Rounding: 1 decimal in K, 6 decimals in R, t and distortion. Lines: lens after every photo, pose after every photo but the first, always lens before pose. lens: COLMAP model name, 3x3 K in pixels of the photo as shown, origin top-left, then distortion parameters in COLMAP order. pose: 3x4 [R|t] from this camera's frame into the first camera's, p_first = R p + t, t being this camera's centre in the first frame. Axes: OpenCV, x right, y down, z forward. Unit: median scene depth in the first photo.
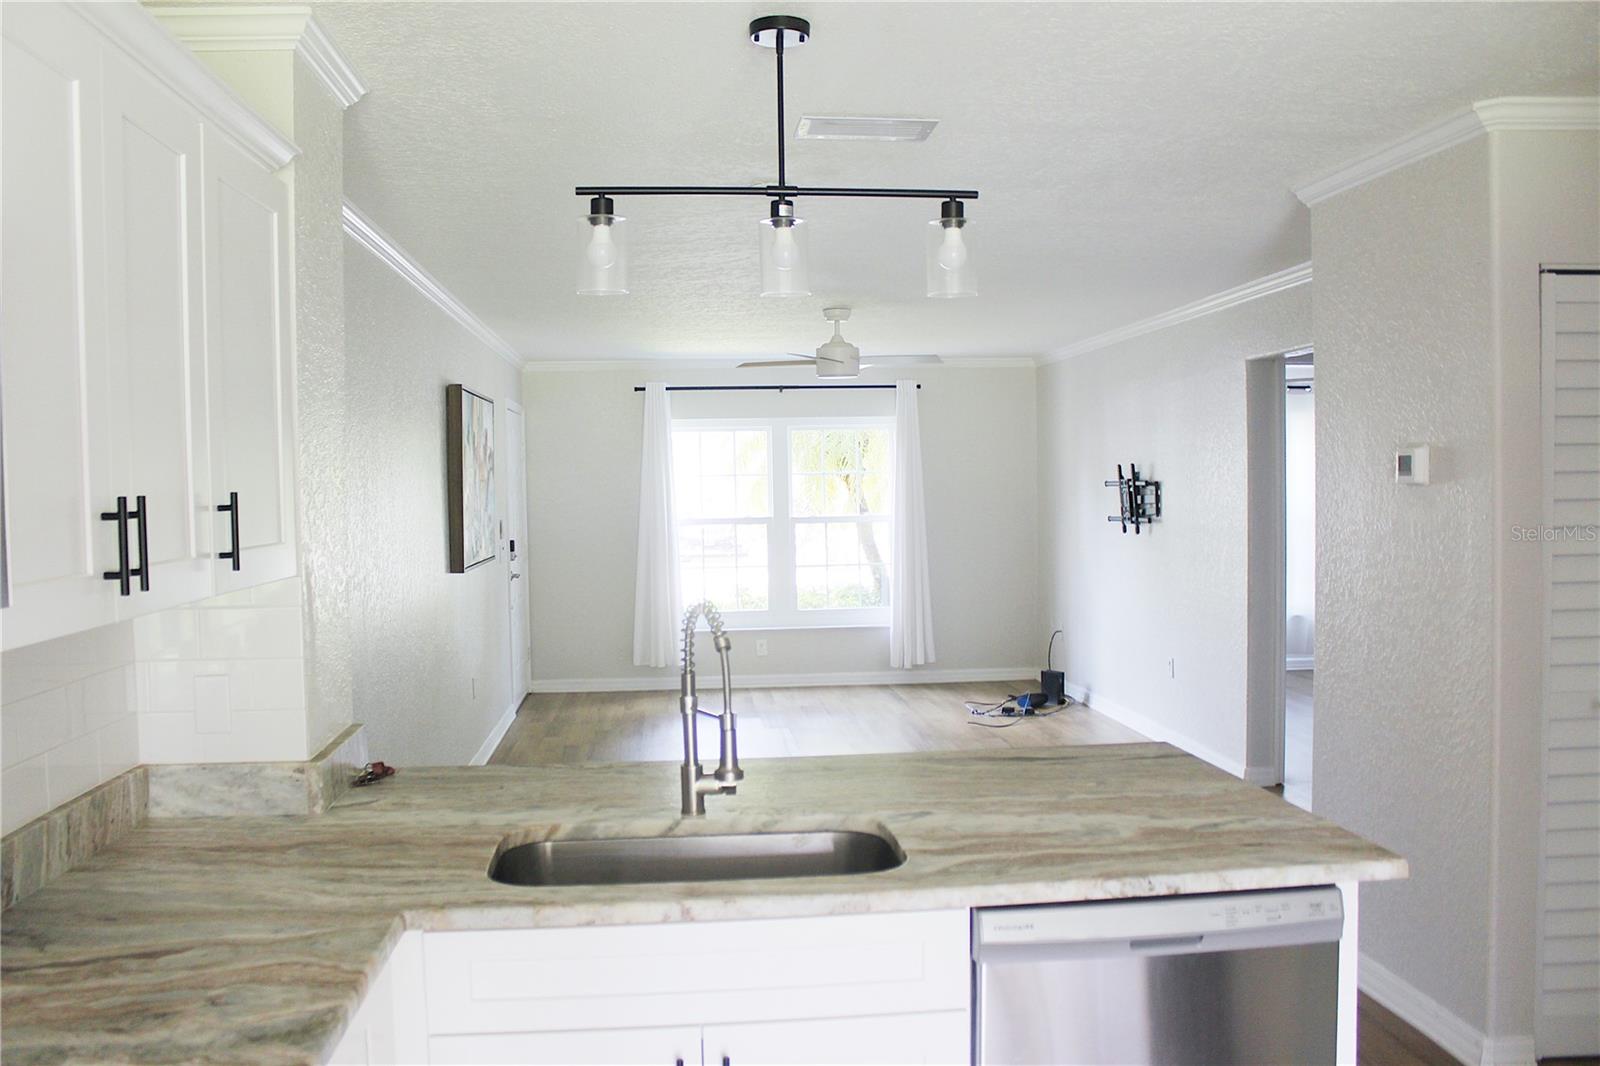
lens RADIAL K [[1341.4, 0, 786.6], [0, 1341.4, 530.0], [0, 0, 1]] dist [-0.164659, 0.141719]
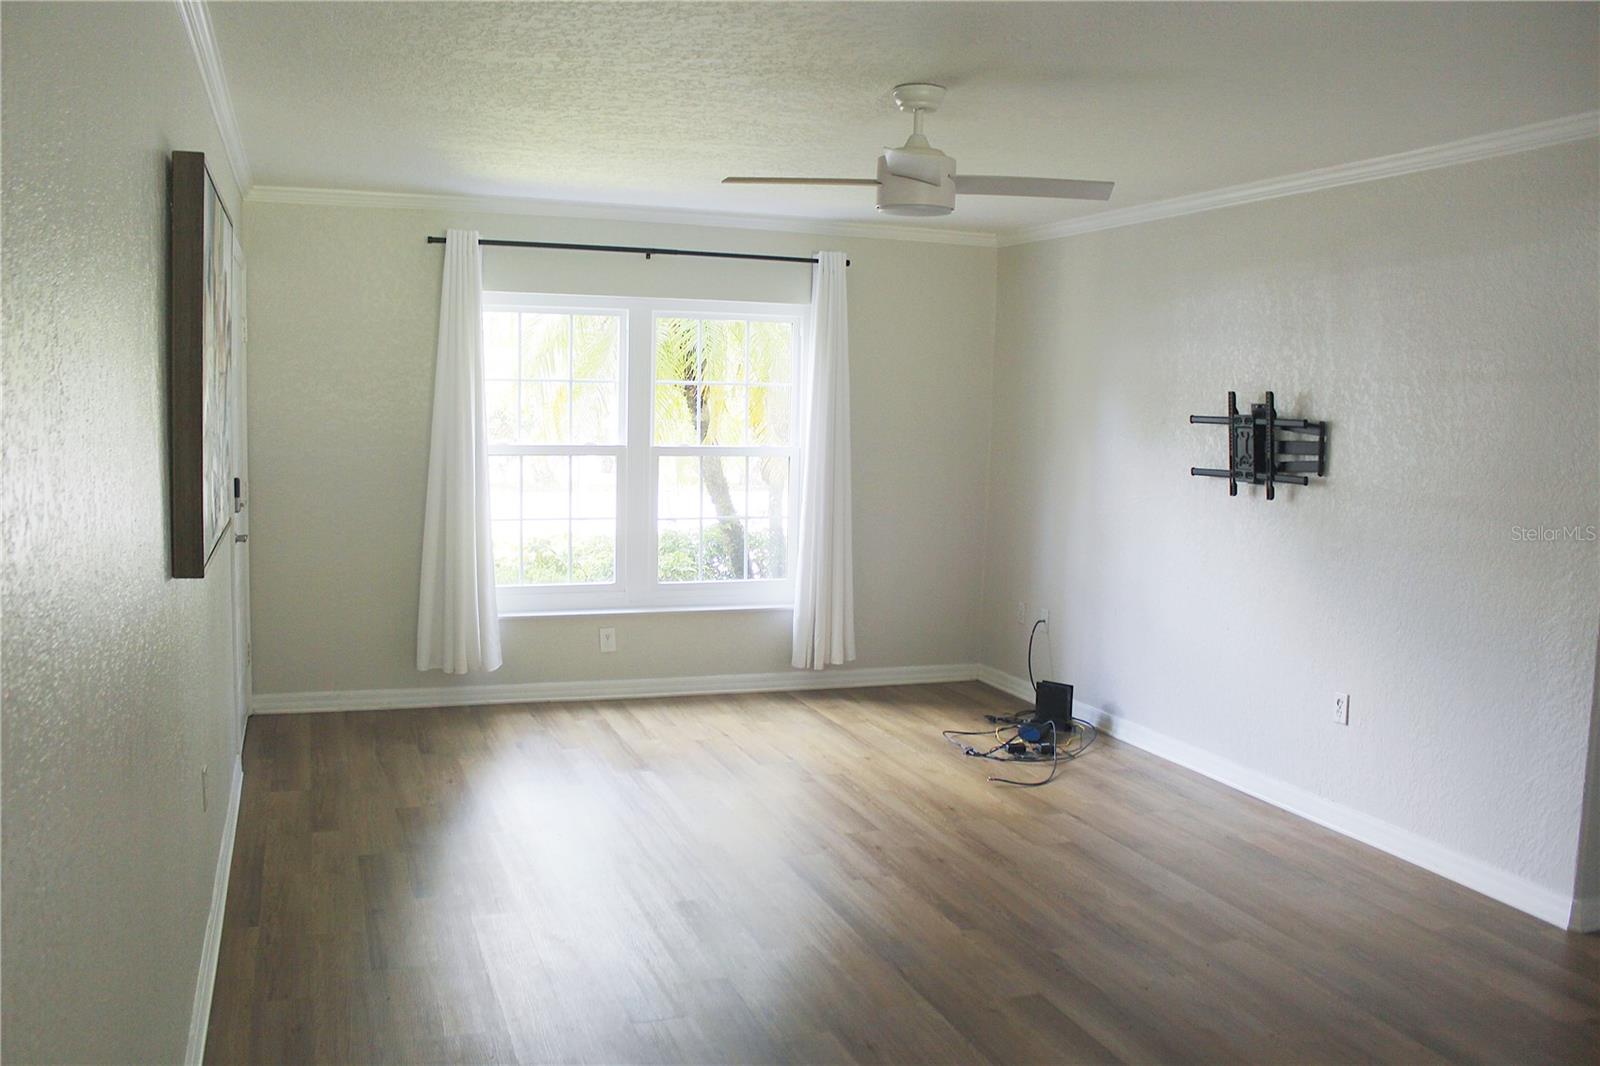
lens RADIAL K [[1341.4, 0, 775.1], [0, 1341.4, 536.1], [0, 0, 1]] dist [-0.164659, 0.141719]
pose [[0.967811, 0.013413, 0.251319, -0.152834], [-0.030943, 0.997344, 0.065931, -0.015857], [-0.249767, -0.071585, 0.965656, 0.480753]]
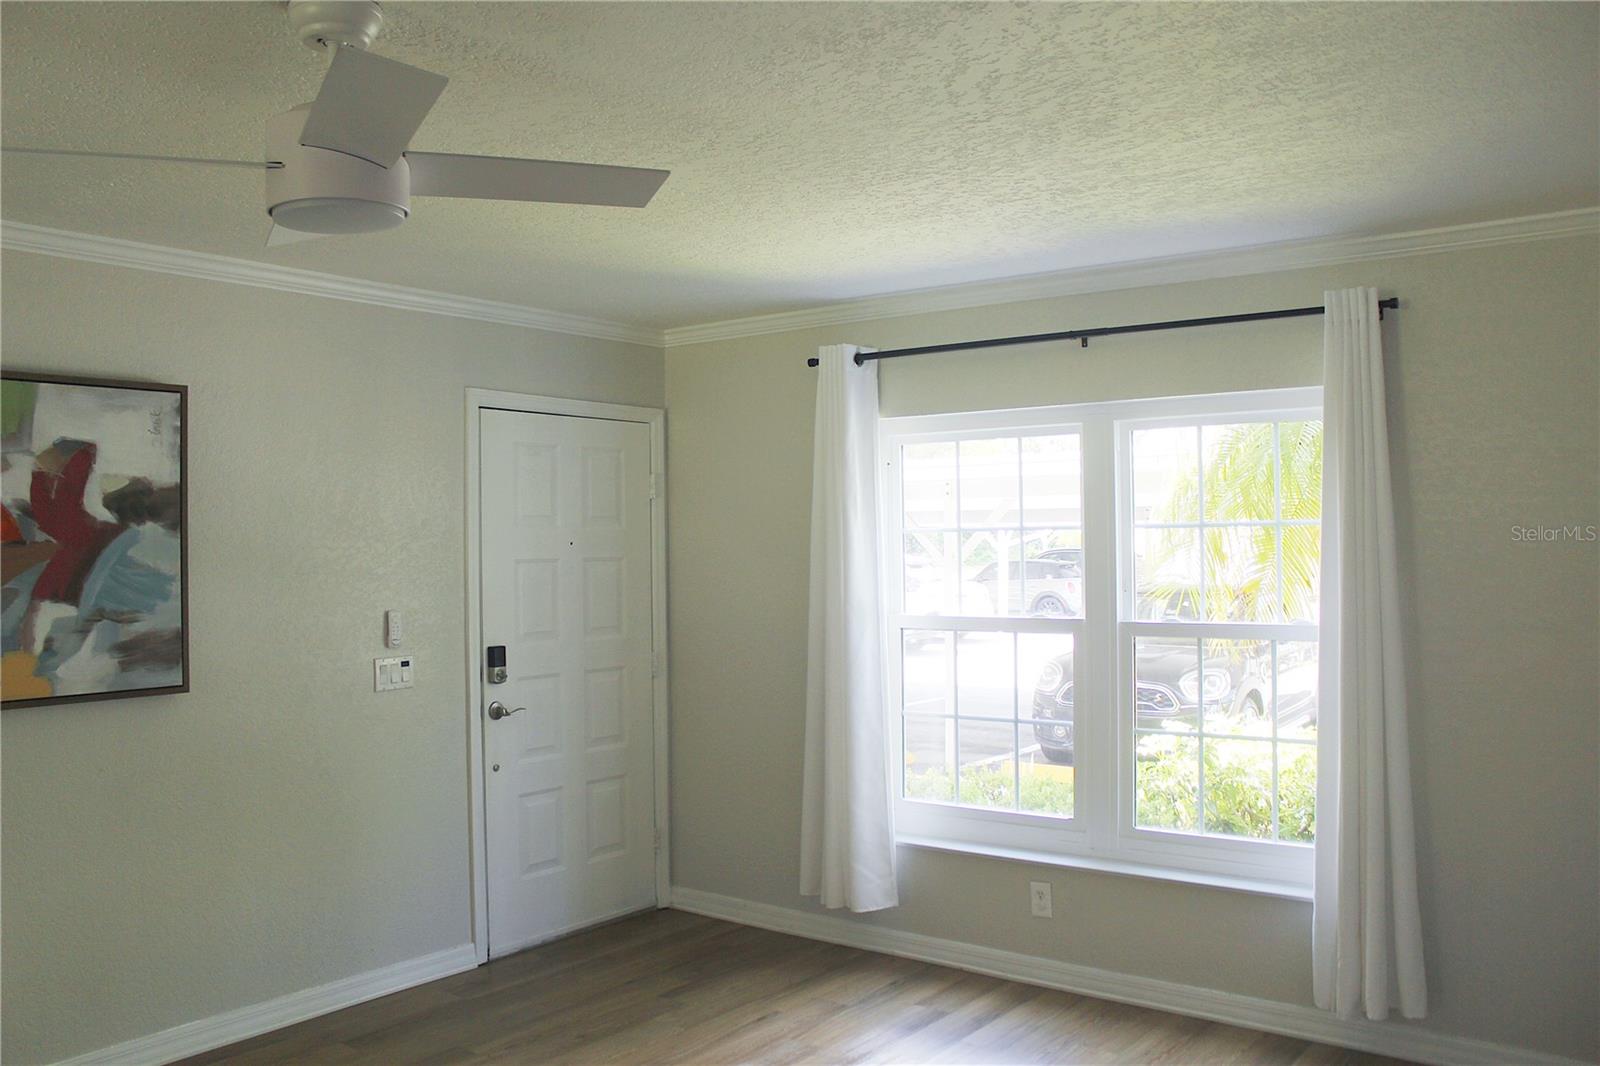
lens RADIAL K [[1341.4, 0, 751.7], [0, 1341.4, 532.8], [0, 0, 1]] dist [-0.164659, 0.141719]
pose [[0.725906, 0.001027, -0.687793, 0.318468], [-0.025450, 0.999354, -0.025367, -0.036075], [0.687323, 0.035918, 0.725463, 0.853185]]
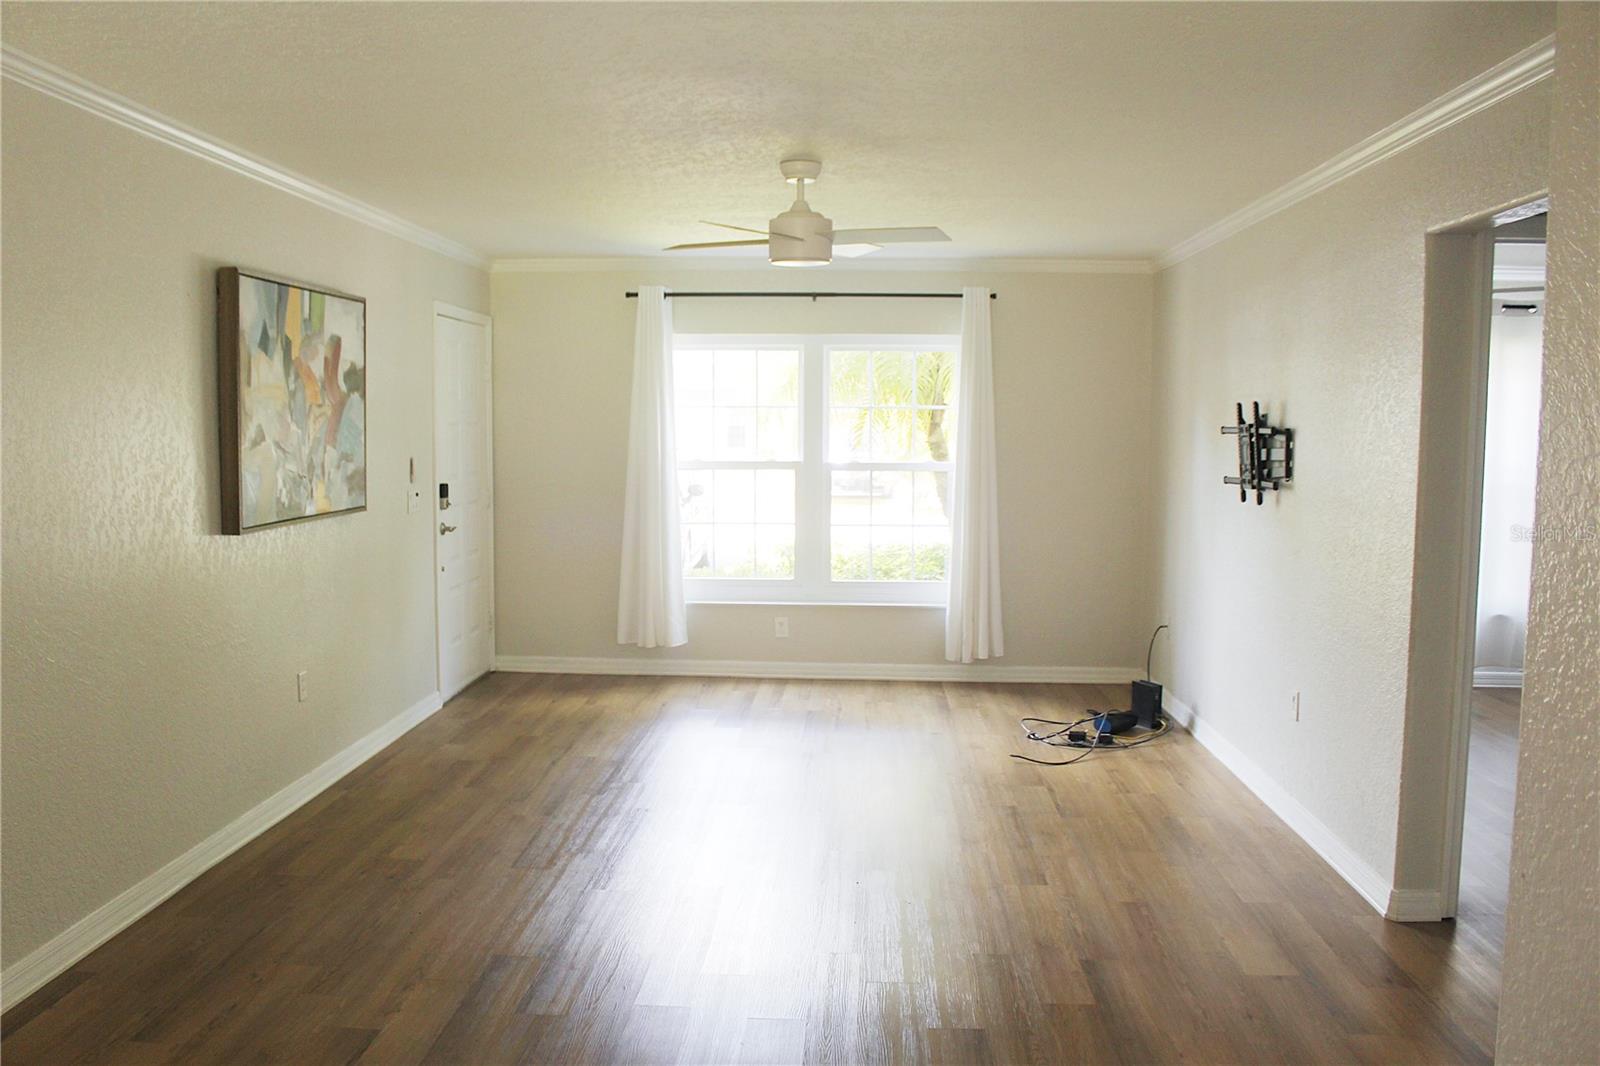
lens RADIAL K [[1341.4, 0, 775.7], [0, 1341.4, 538.0], [0, 0, 1]] dist [-0.164659, 0.141719]
pose [[0.988720, 0.035531, -0.145499, 0.129834], [-0.027690, 0.998071, 0.055571, -0.011765], [0.147193, -0.050915, 0.987796, 0.323336]]
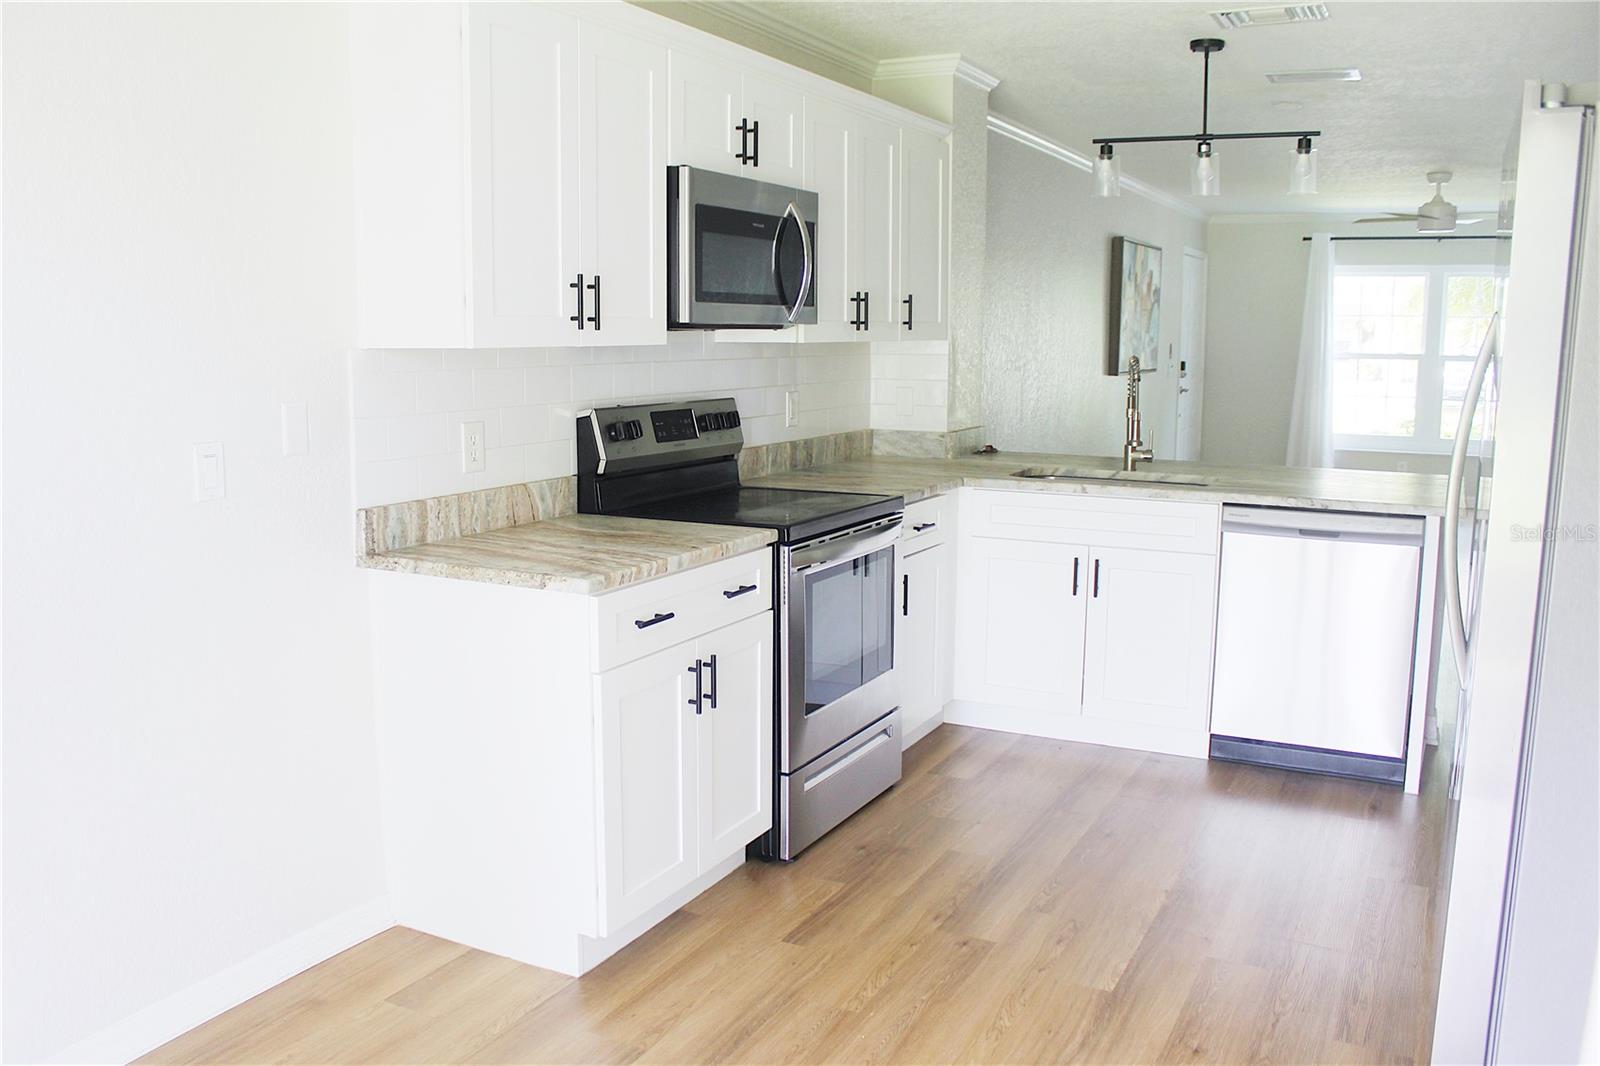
lens RADIAL K [[1341.4, 0, 763.2], [0, 1341.4, 519.4], [0, 0, 1]] dist [-0.164659, 0.141719]
pose [[0.833584, 0.099087, -0.543433, 0.189863], [-0.038781, 0.991850, 0.121362, 0.025141], [0.551030, -0.080090, 0.830633, -0.313077]]
